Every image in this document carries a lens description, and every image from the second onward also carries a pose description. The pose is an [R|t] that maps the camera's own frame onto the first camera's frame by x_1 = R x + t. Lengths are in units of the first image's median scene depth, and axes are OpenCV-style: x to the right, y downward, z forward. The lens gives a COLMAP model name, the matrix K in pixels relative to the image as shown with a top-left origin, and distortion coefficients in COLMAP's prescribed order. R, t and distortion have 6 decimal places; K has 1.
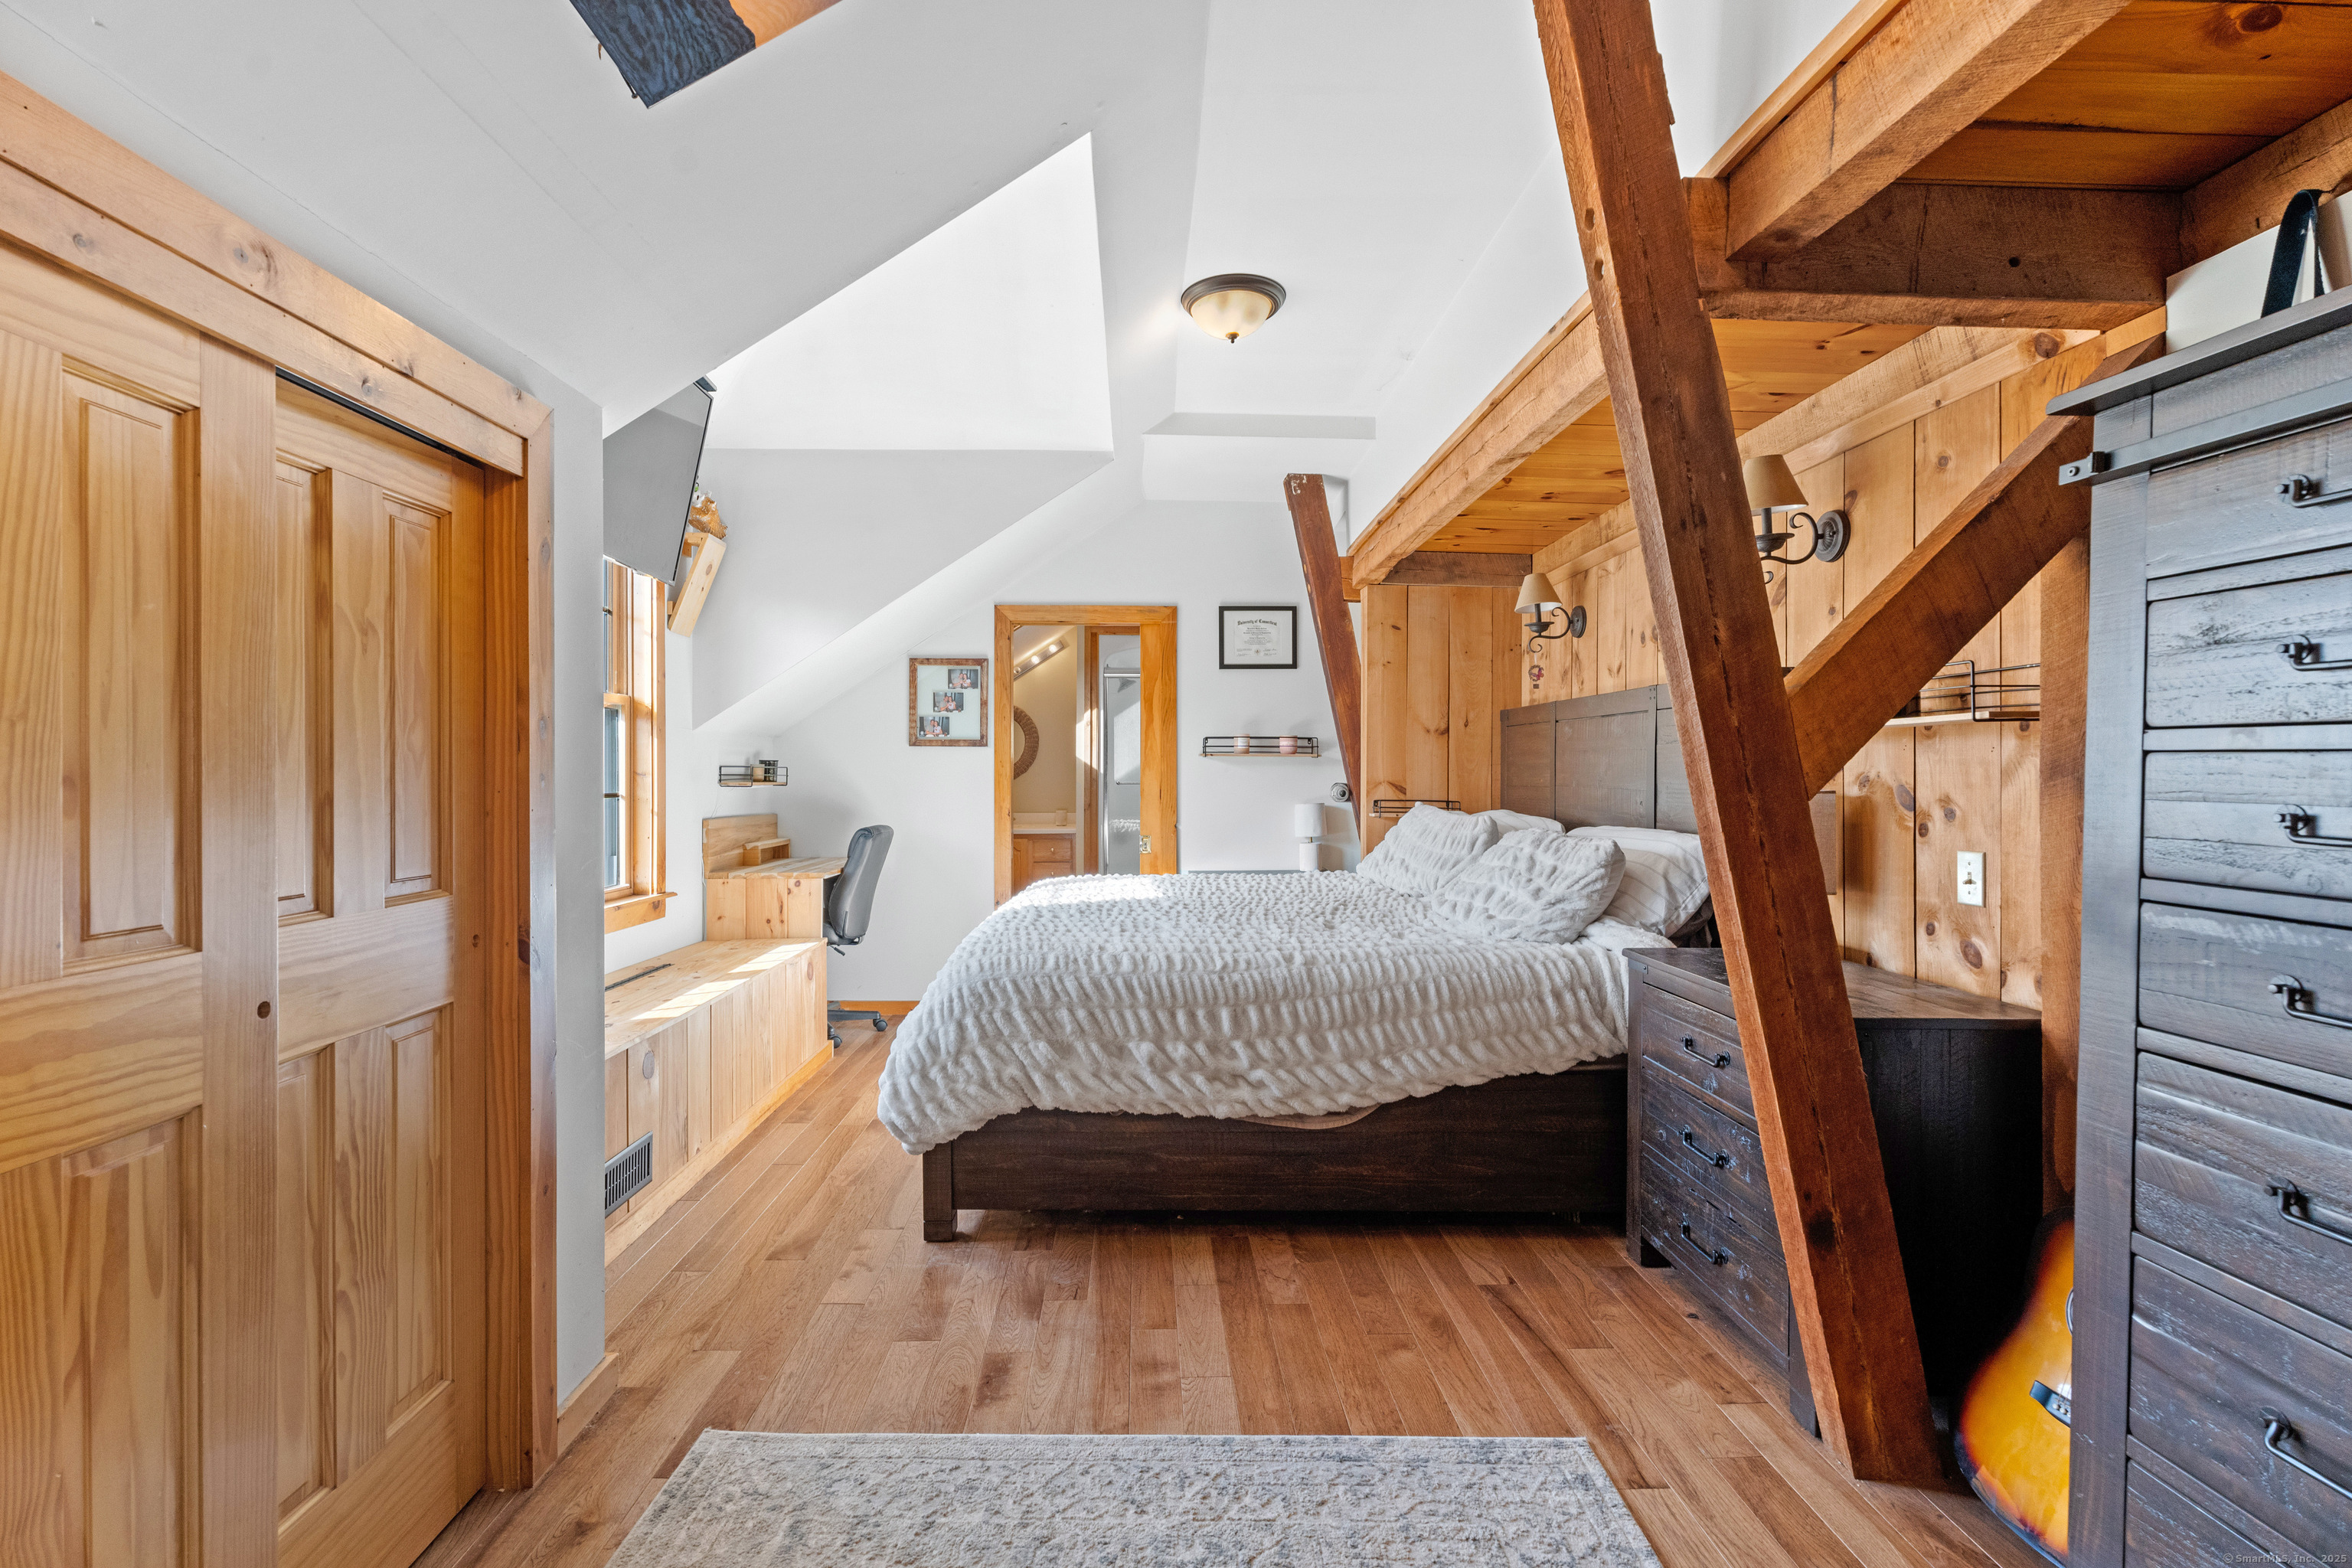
lens RADIAL K [[1074.4, 0, 1174.0], [0, 1074.4, 783.7], [0, 0, 1]] dist [-0.003652, -0.000182]
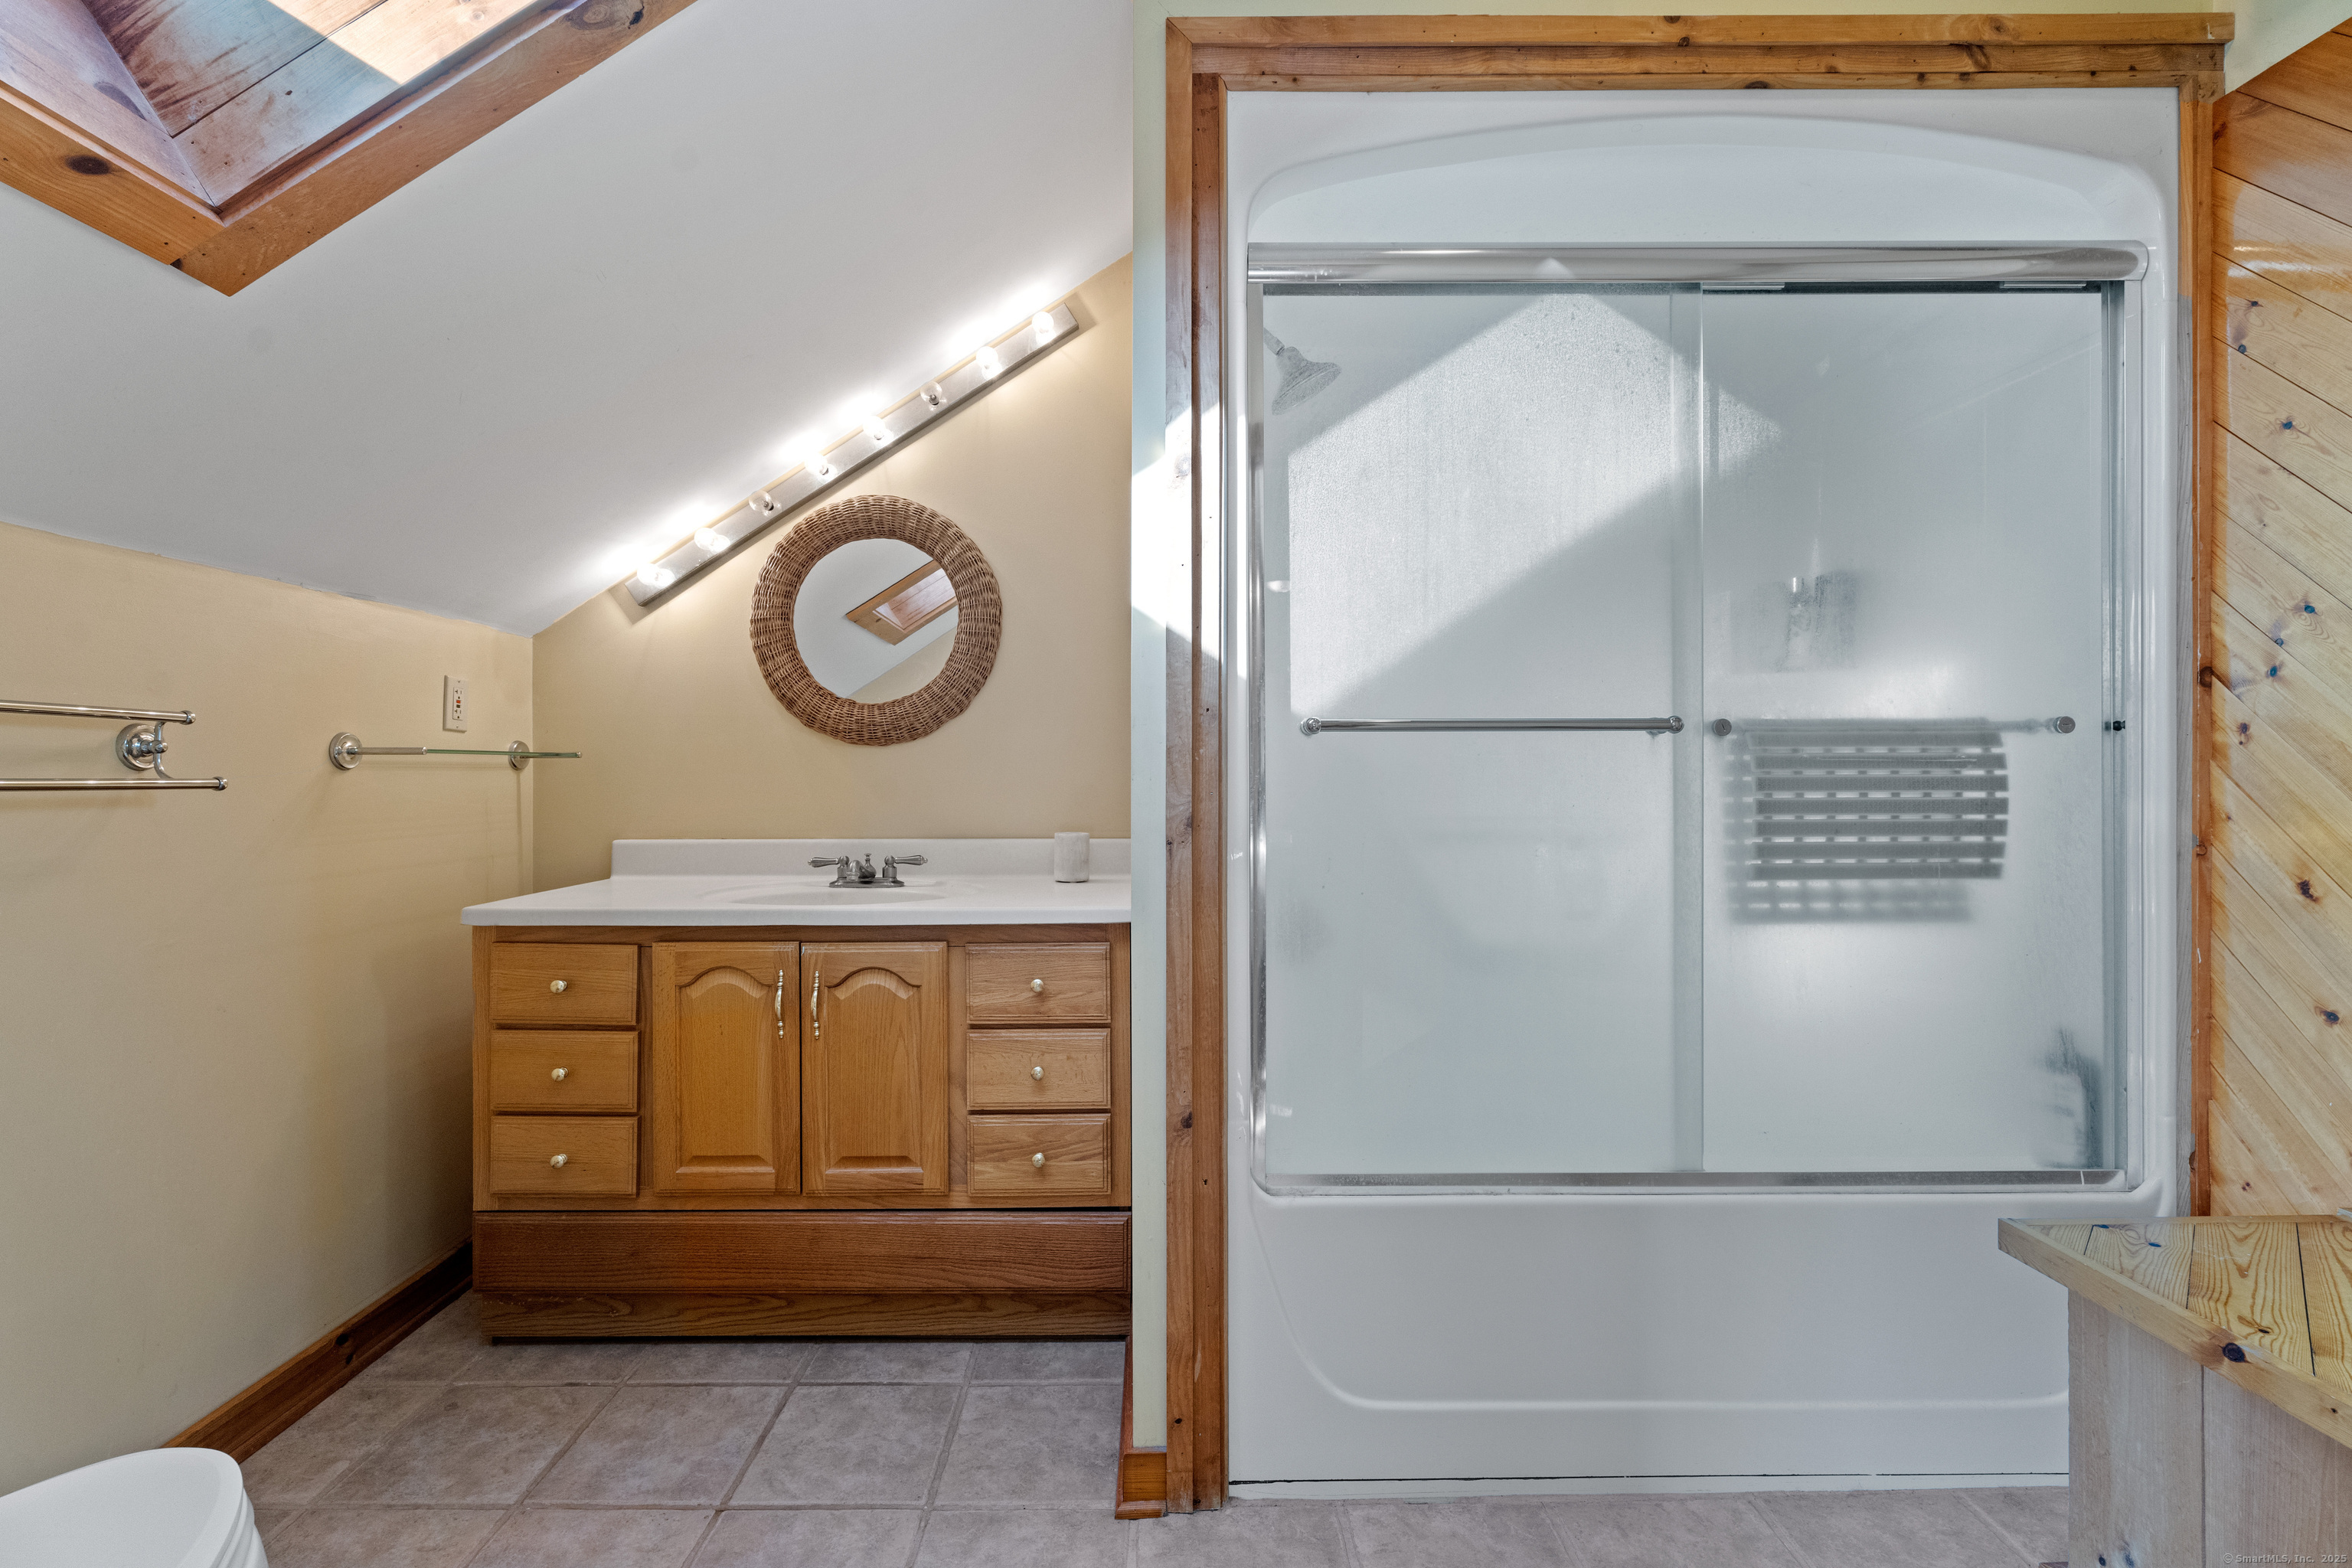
lens RADIAL K [[1074.4, 0, 1171.1], [0, 1074.4, 780.7], [0, 0, 1]] dist [-0.003652, -0.000182]
pose [[0.999592, -0.014767, -0.024464, -0.077244], [0.014727, 0.999890, -0.001834, 0.012775], [0.024488, 0.001473, 0.999699, 0.759606]]
